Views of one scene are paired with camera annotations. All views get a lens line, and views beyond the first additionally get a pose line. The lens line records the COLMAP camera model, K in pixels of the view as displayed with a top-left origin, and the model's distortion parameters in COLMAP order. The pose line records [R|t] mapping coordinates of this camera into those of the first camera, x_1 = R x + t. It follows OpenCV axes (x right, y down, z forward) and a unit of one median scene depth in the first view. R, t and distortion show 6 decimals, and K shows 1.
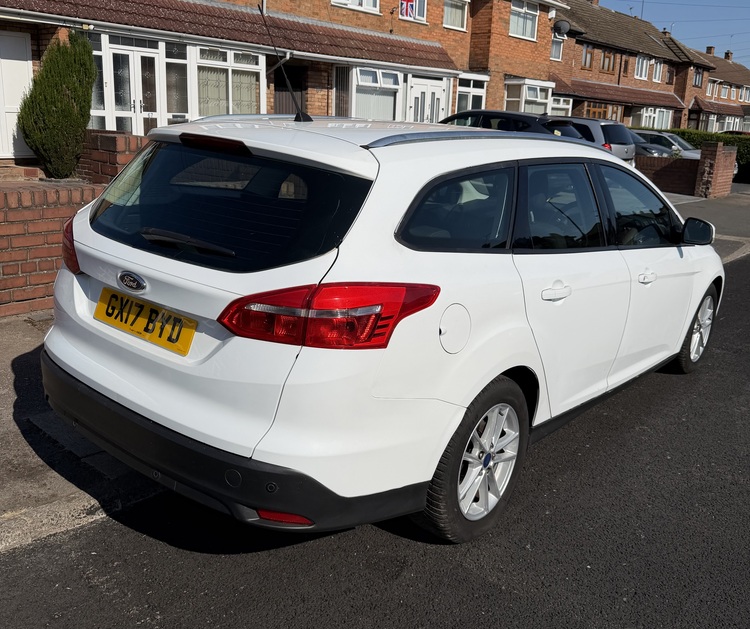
lens RADIAL K [[705.2, 0, 375.0], [0, 705.2, 314.5], [0, 0, 1]] dist [0.001344, 0.005973]
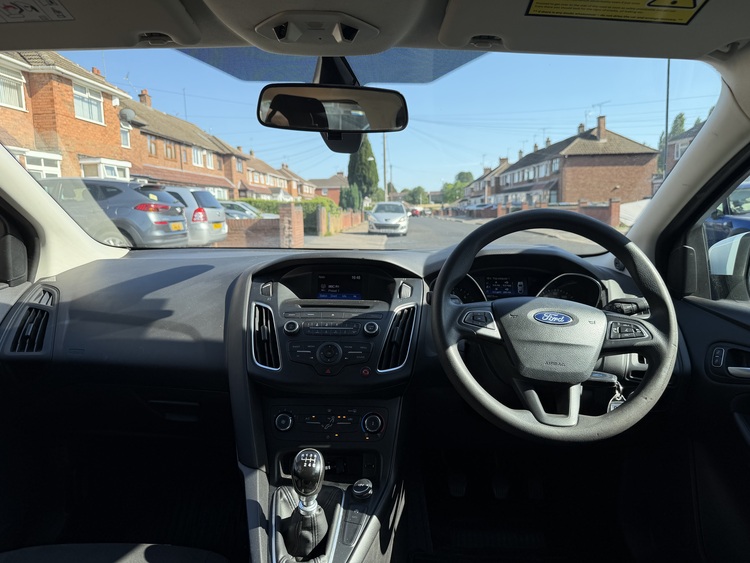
lens RADIAL K [[544.4, 0, 375.0], [0, 544.4, 281.5], [0, 0, 1]] dist [-0.004730, 0.000245]
pose [[0.781373, -0.136847, 0.608875, 0.014962], [0.215336, 0.974861, -0.057239, -0.022033], [-0.585736, 0.175838, 0.791198, 0.151624]]
